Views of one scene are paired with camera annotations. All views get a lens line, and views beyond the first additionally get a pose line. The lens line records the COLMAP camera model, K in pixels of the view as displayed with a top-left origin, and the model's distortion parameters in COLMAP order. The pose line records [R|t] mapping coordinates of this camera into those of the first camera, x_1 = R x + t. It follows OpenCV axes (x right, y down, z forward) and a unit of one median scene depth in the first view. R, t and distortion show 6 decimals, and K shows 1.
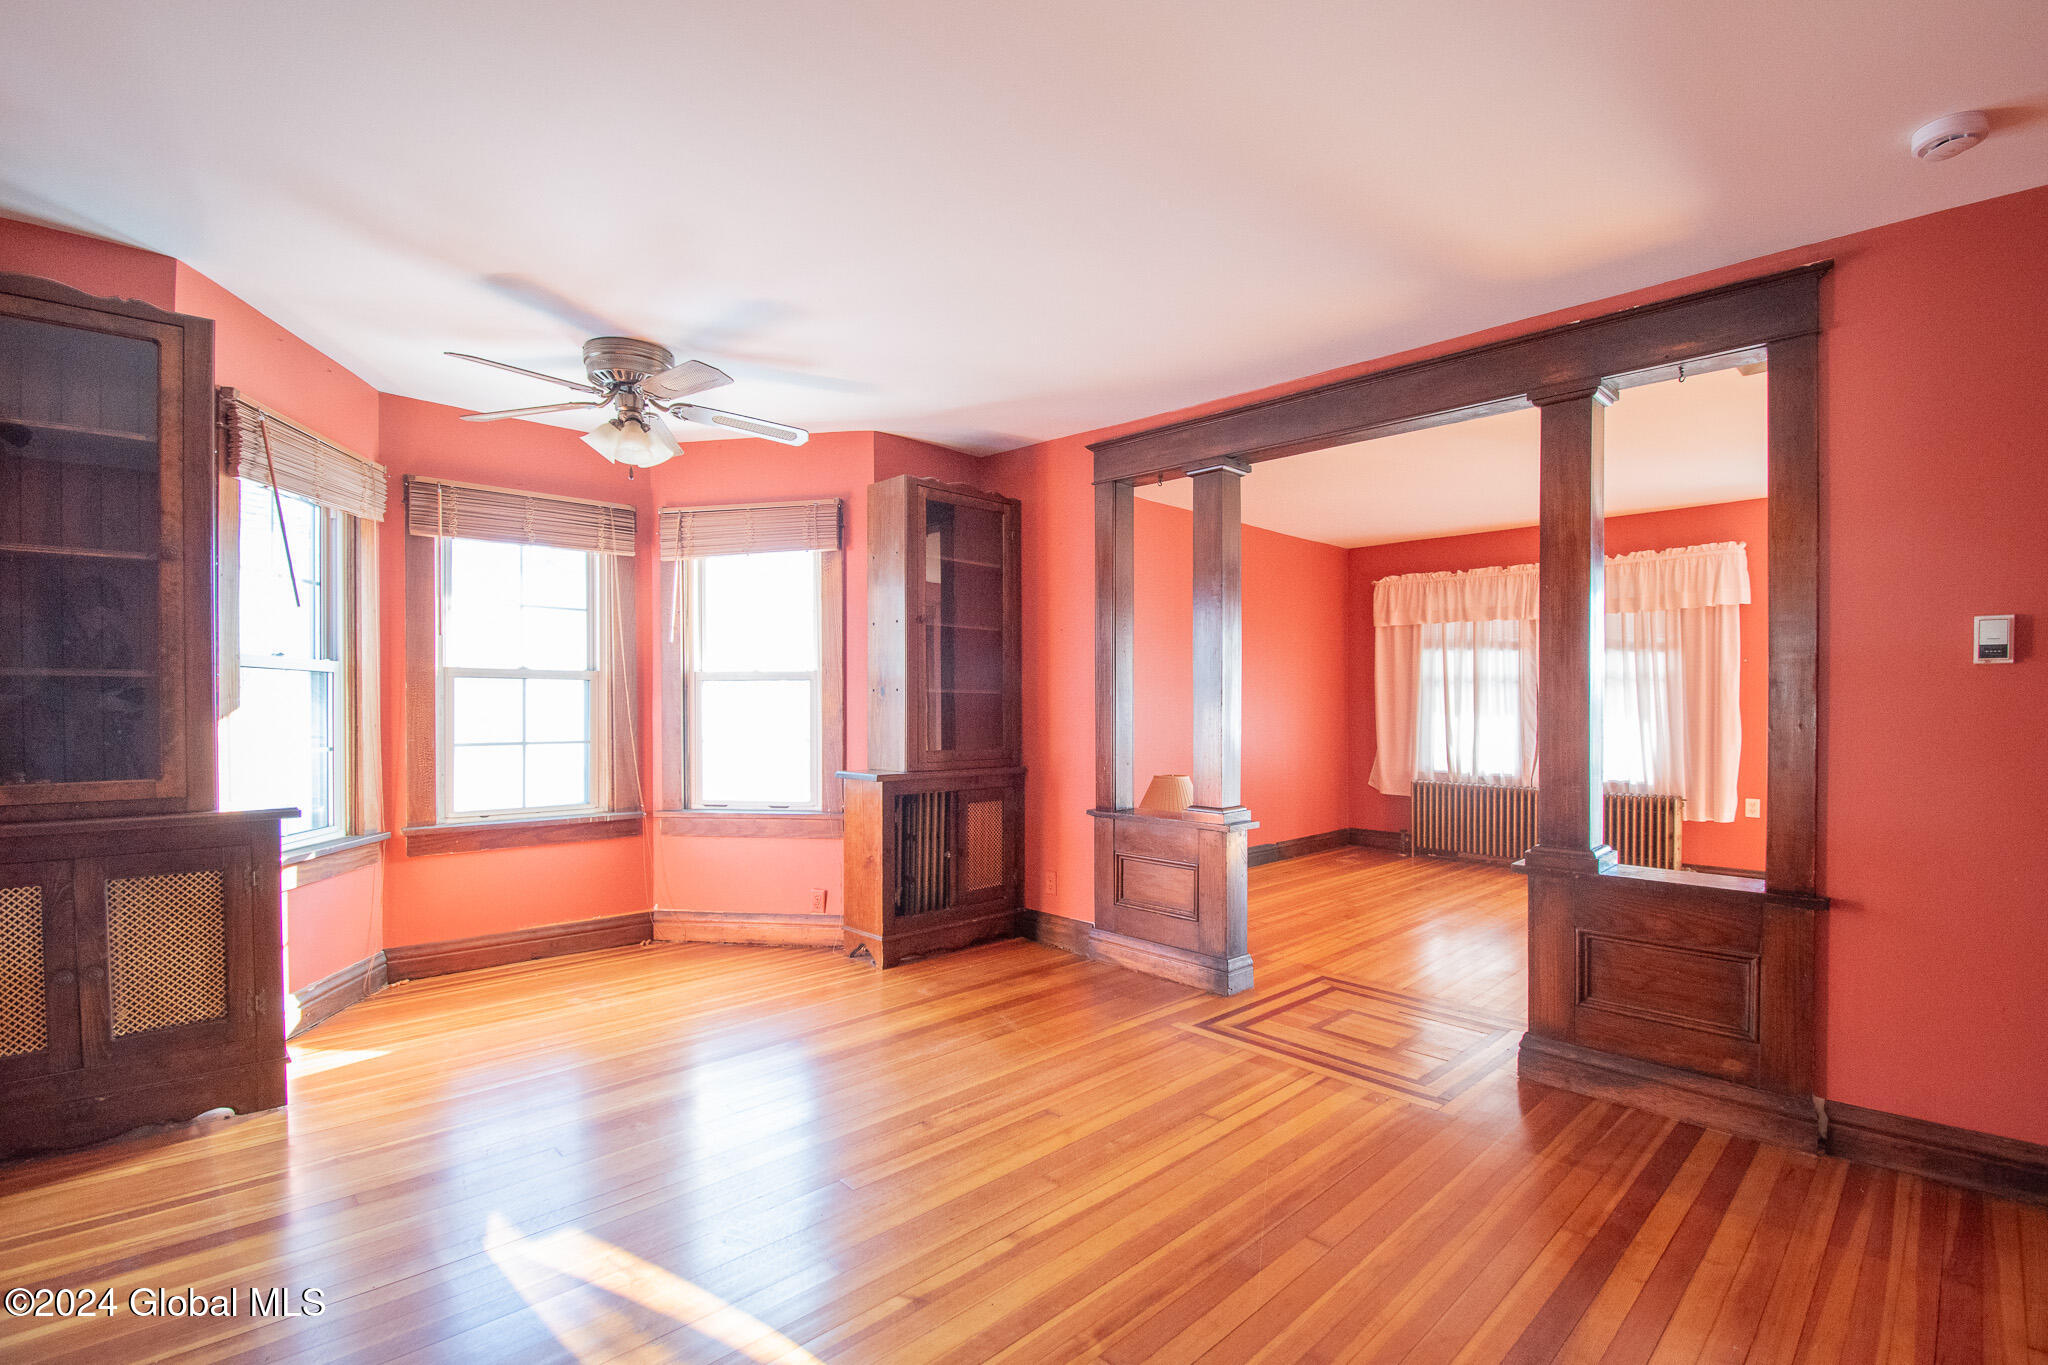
lens RADIAL K [[926.4, 0, 1024.4], [0, 926.4, 702.3], [0, 0, 1]] dist [0.018392, -0.025724]
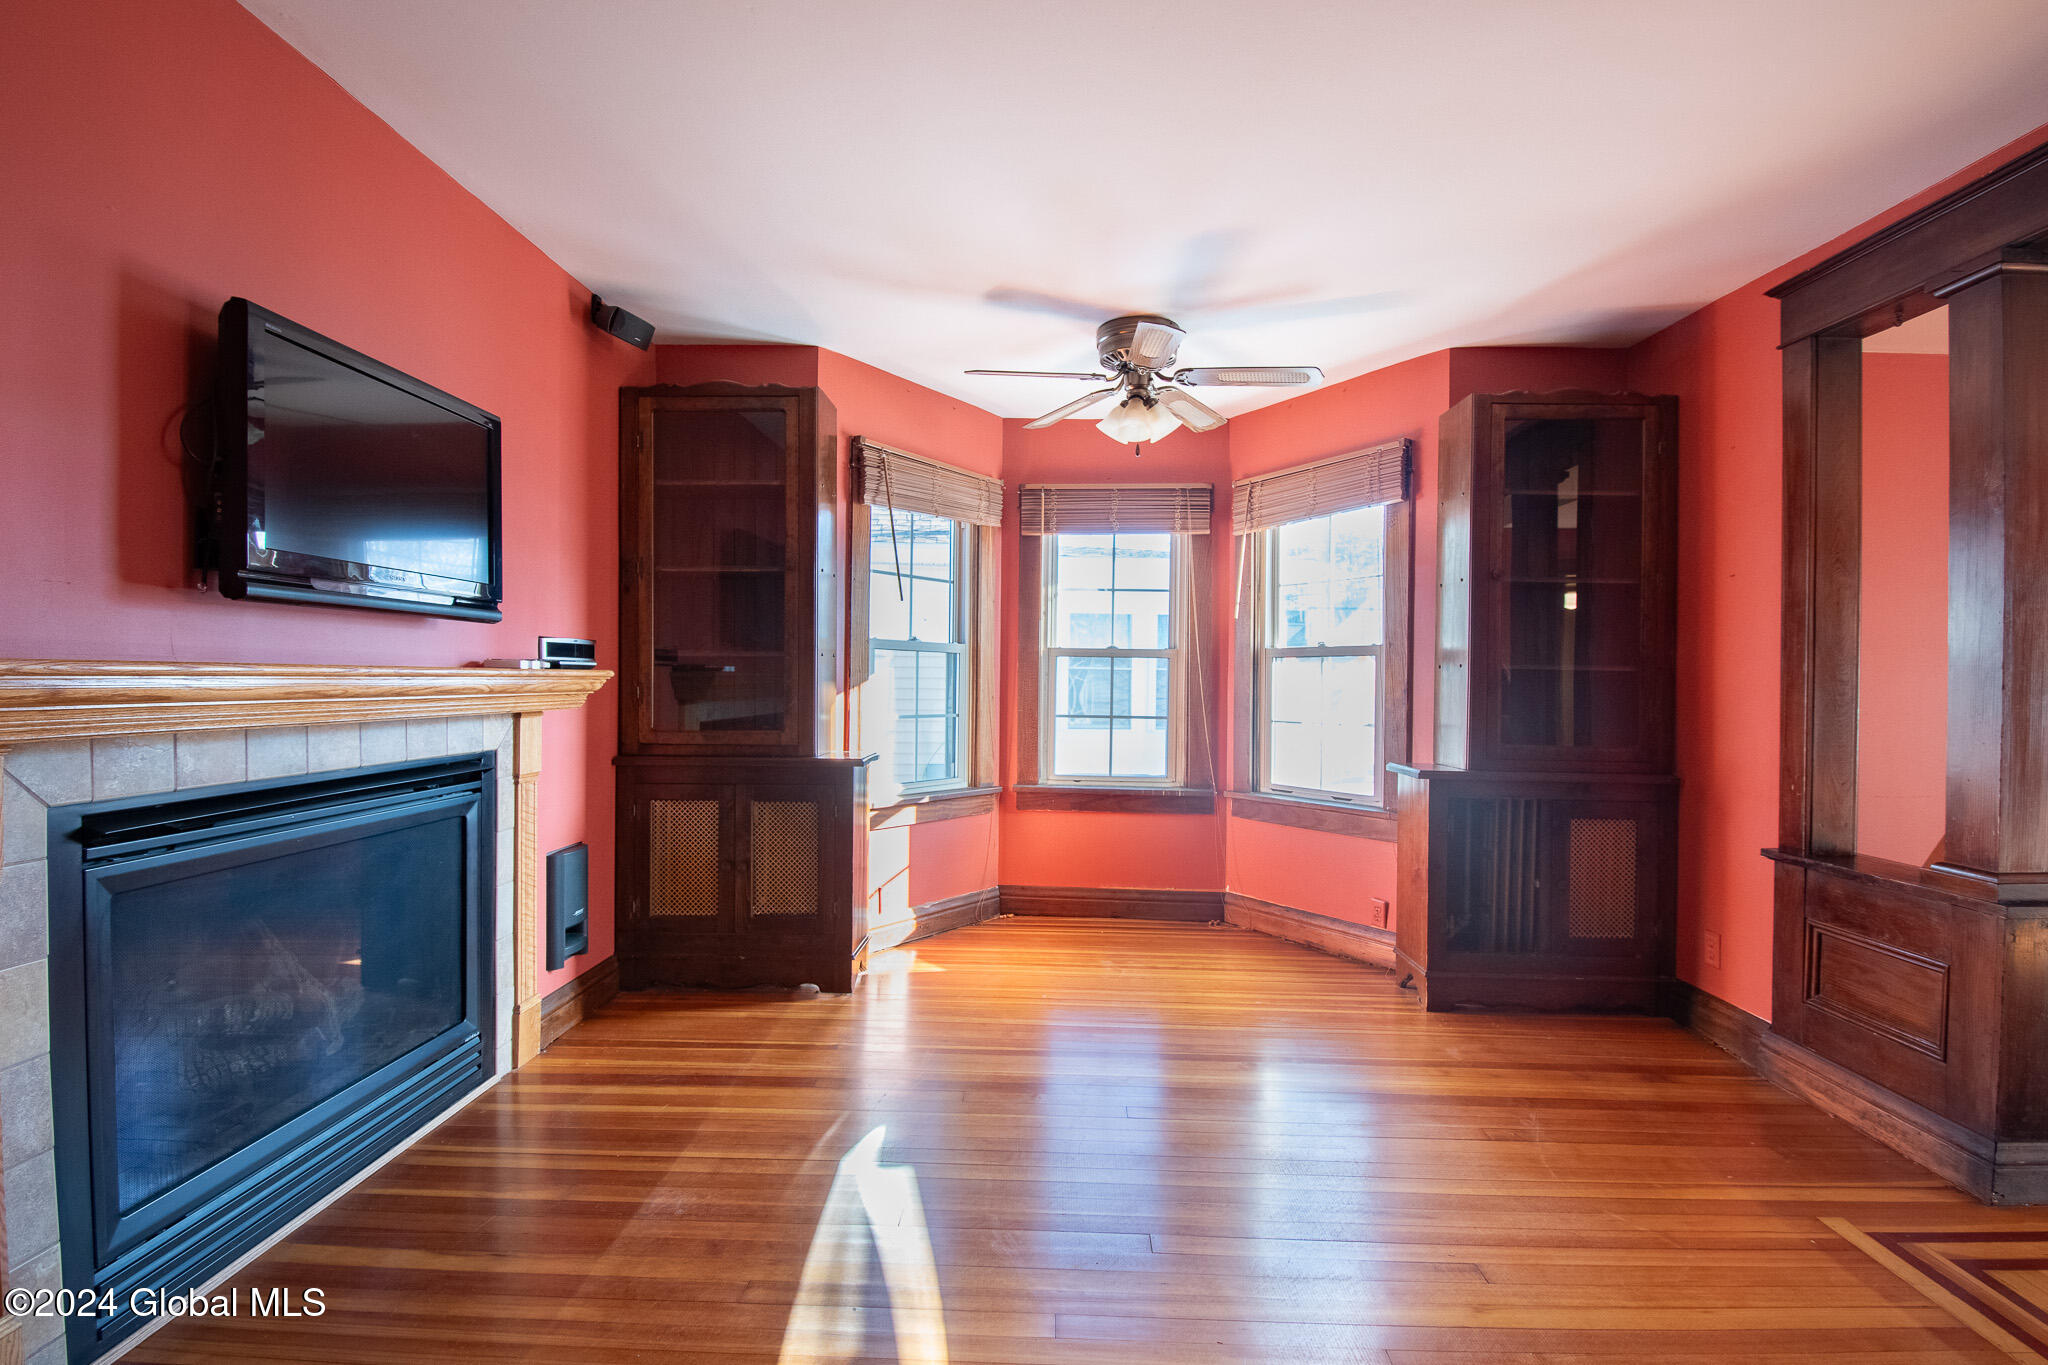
lens RADIAL K [[940.9, 0, 1024.0], [0, 940.9, 682.5], [0, 0, 1]] dist [0.021919, -0.025892]
pose [[0.698418, 0.008226, -0.715643, 0.186752], [-0.009180, 0.999955, 0.002535, 0.002314], [0.715631, 0.004799, 0.698462, 0.168356]]
